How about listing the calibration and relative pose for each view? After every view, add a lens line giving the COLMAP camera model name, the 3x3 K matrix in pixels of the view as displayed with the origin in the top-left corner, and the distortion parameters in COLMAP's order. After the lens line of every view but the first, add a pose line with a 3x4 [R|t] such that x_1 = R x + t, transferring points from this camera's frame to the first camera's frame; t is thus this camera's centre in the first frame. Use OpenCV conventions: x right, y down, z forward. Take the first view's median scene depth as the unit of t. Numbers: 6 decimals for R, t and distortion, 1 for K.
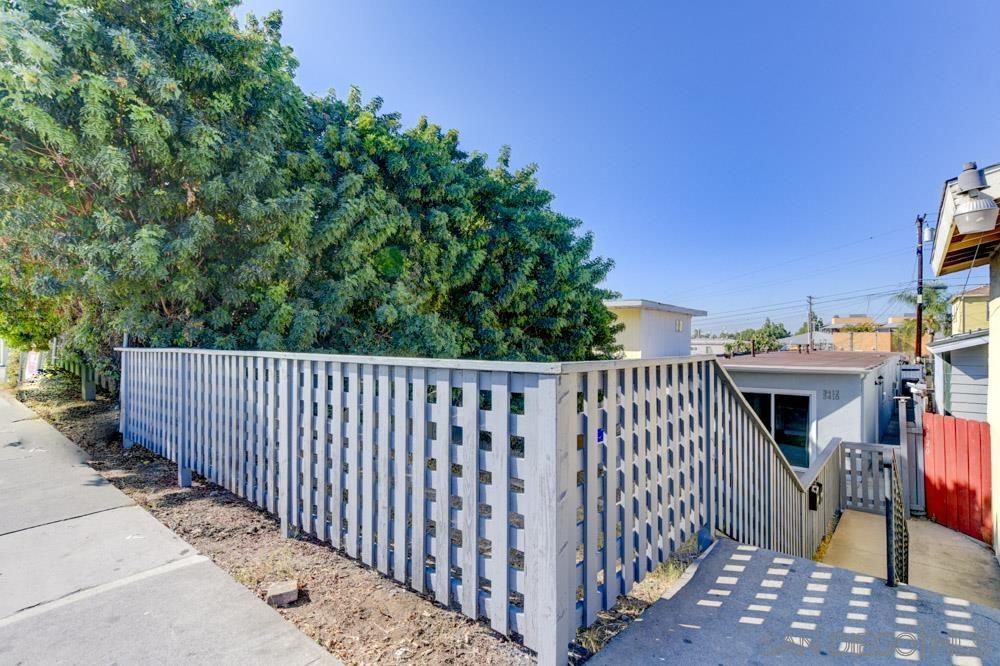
lens RADIAL K [[475.0, 0, 497.8], [0, 475.0, 326.0], [0, 0, 1]] dist [-0.008673, 0.007345]
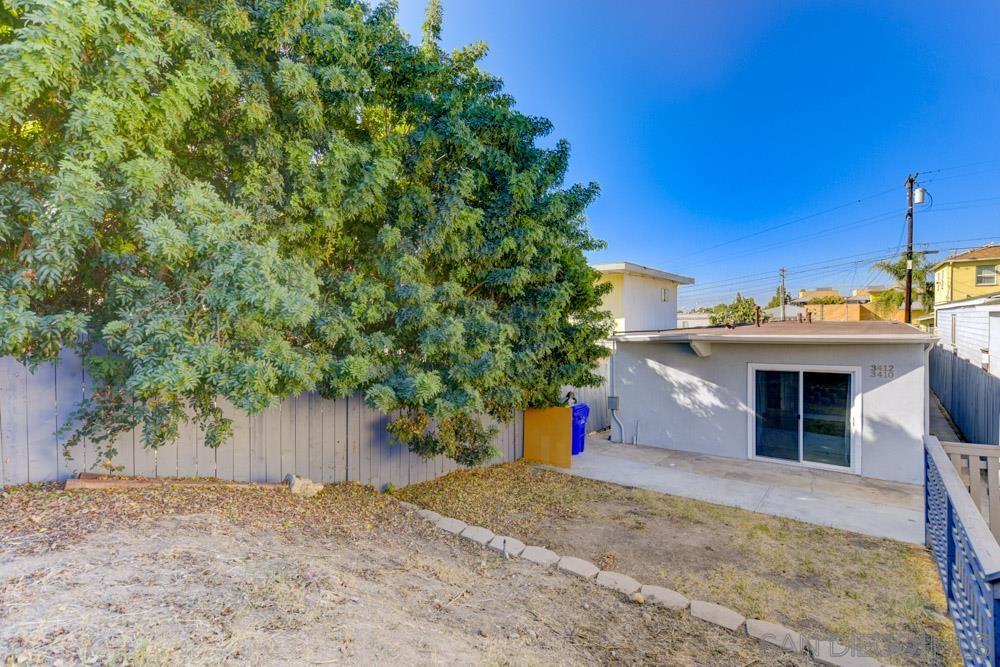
lens RADIAL K [[475.0, 0, 502.0], [0, 475.0, 330.7], [0, 0, 1]] dist [-0.008673, 0.007345]
pose [[0.998052, -0.021005, 0.058747, 0.063107], [0.017896, 0.998437, 0.052951, 0.034769], [-0.059767, -0.051796, 0.996868, 0.330542]]
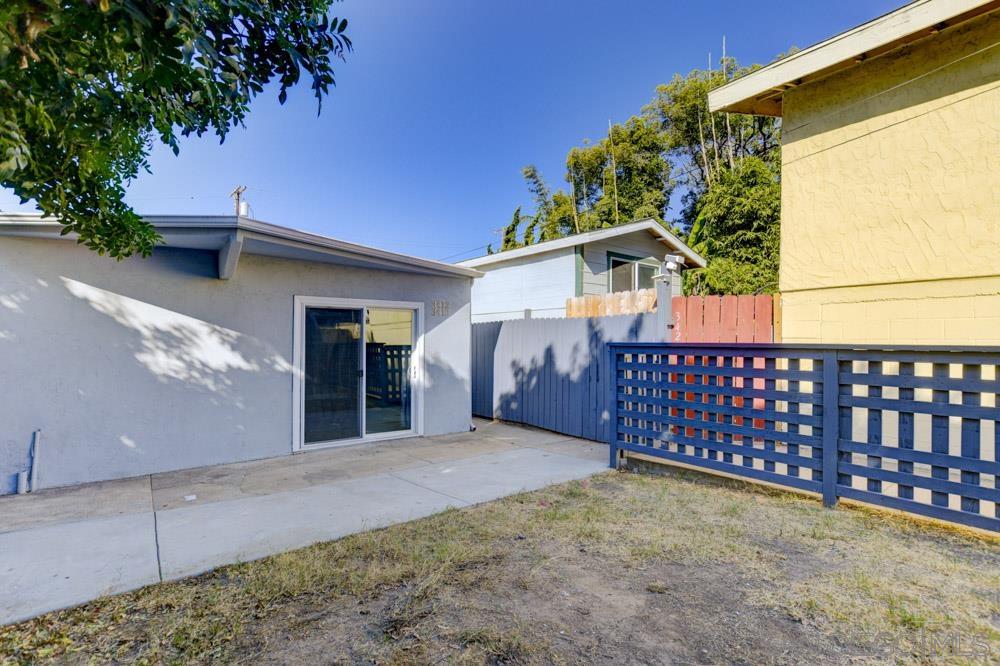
lens RADIAL K [[475.0, 0, 493.6], [0, 475.0, 345.4], [0, 0, 1]] dist [-0.008673, 0.007345]
pose [[0.190897, -0.002857, 0.981606, 0.092266], [-0.043076, 0.999008, 0.011285, 0.217117], [-0.980664, -0.044438, 0.190584, 0.935063]]
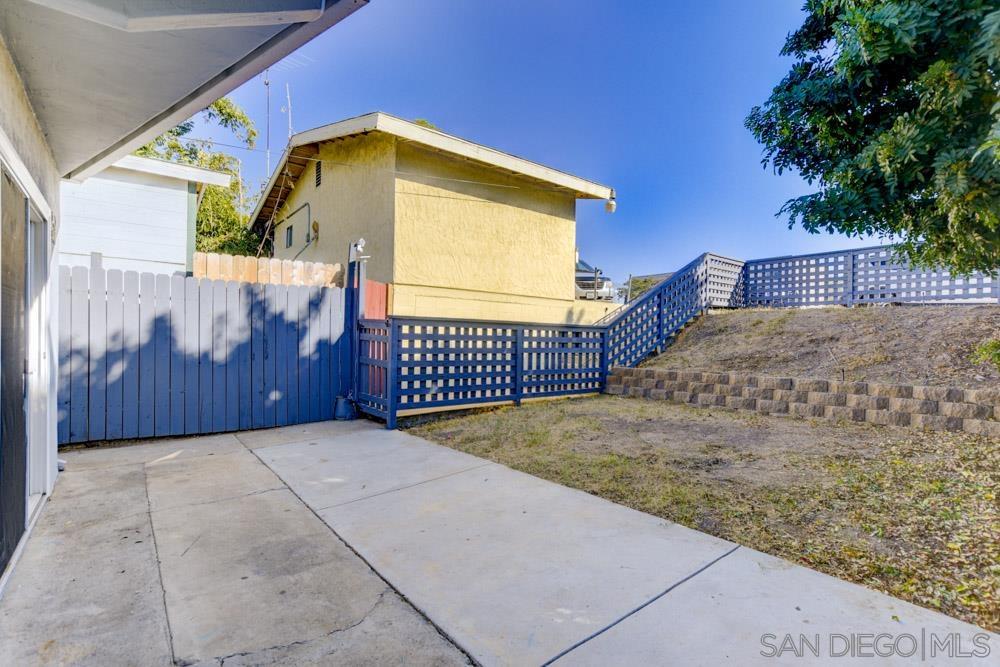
lens RADIAL K [[475.0, 0, 491.9], [0, 475.0, 337.1], [0, 0, 1]] dist [-0.008673, 0.007345]
pose [[-0.982478, -0.016516, 0.185646, 0.413522], [-0.023732, 0.999044, -0.036716, 0.259721], [-0.184862, -0.040479, -0.981931, 1.460339]]
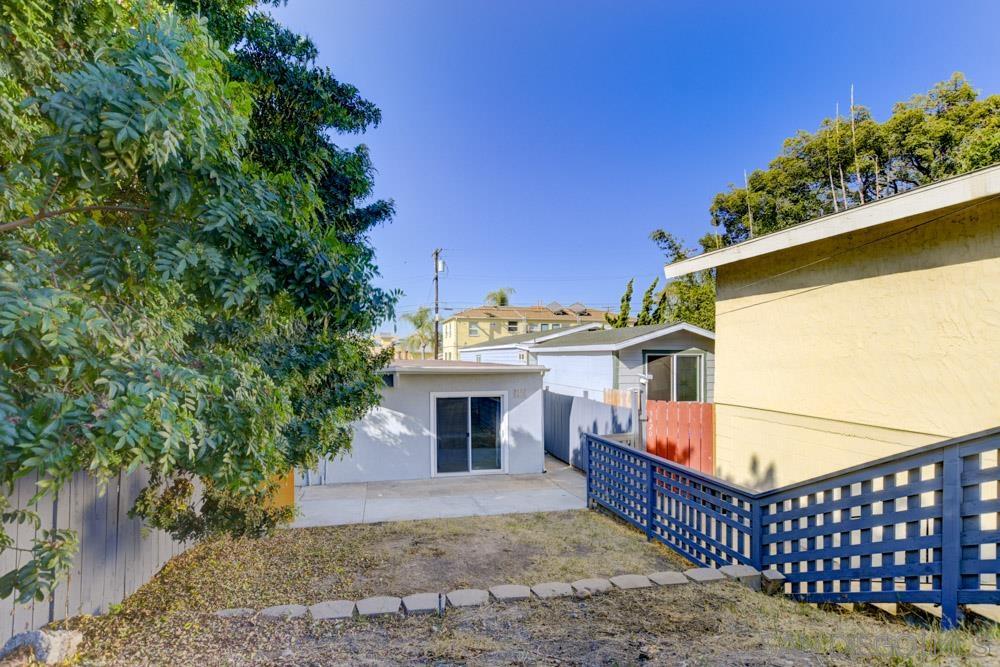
lens RADIAL K [[485.6, 0, 462.6], [0, 485.6, 364.3], [0, 0, 1]] dist [-0.003411, 0.003779]
pose [[0.620215, -0.014221, 0.784303, -0.225545], [-0.025691, 0.998931, 0.038430, 0.053090], [-0.784011, -0.043984, 0.619186, 0.524897]]
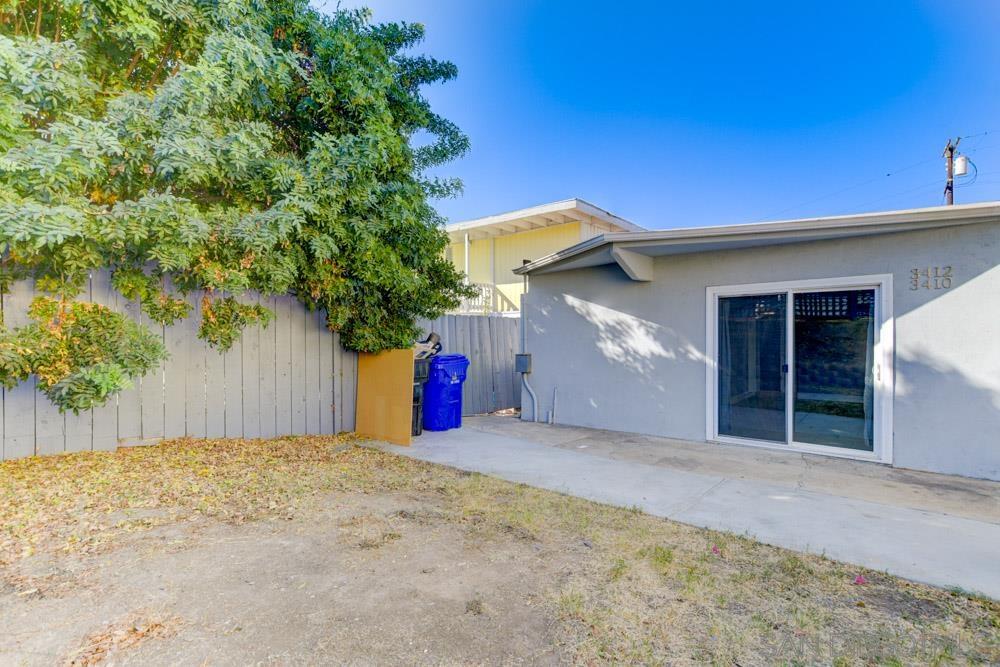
lens RADIAL K [[485.6, 0, 504.0], [0, 485.6, 329.3], [0, 0, 1]] dist [-0.003411, 0.003779]
pose [[0.999428, -0.003803, 0.033593, 0.356631], [0.002870, 0.999610, 0.027784, 0.207913], [-0.033685, -0.027672, 0.999049, 0.669965]]
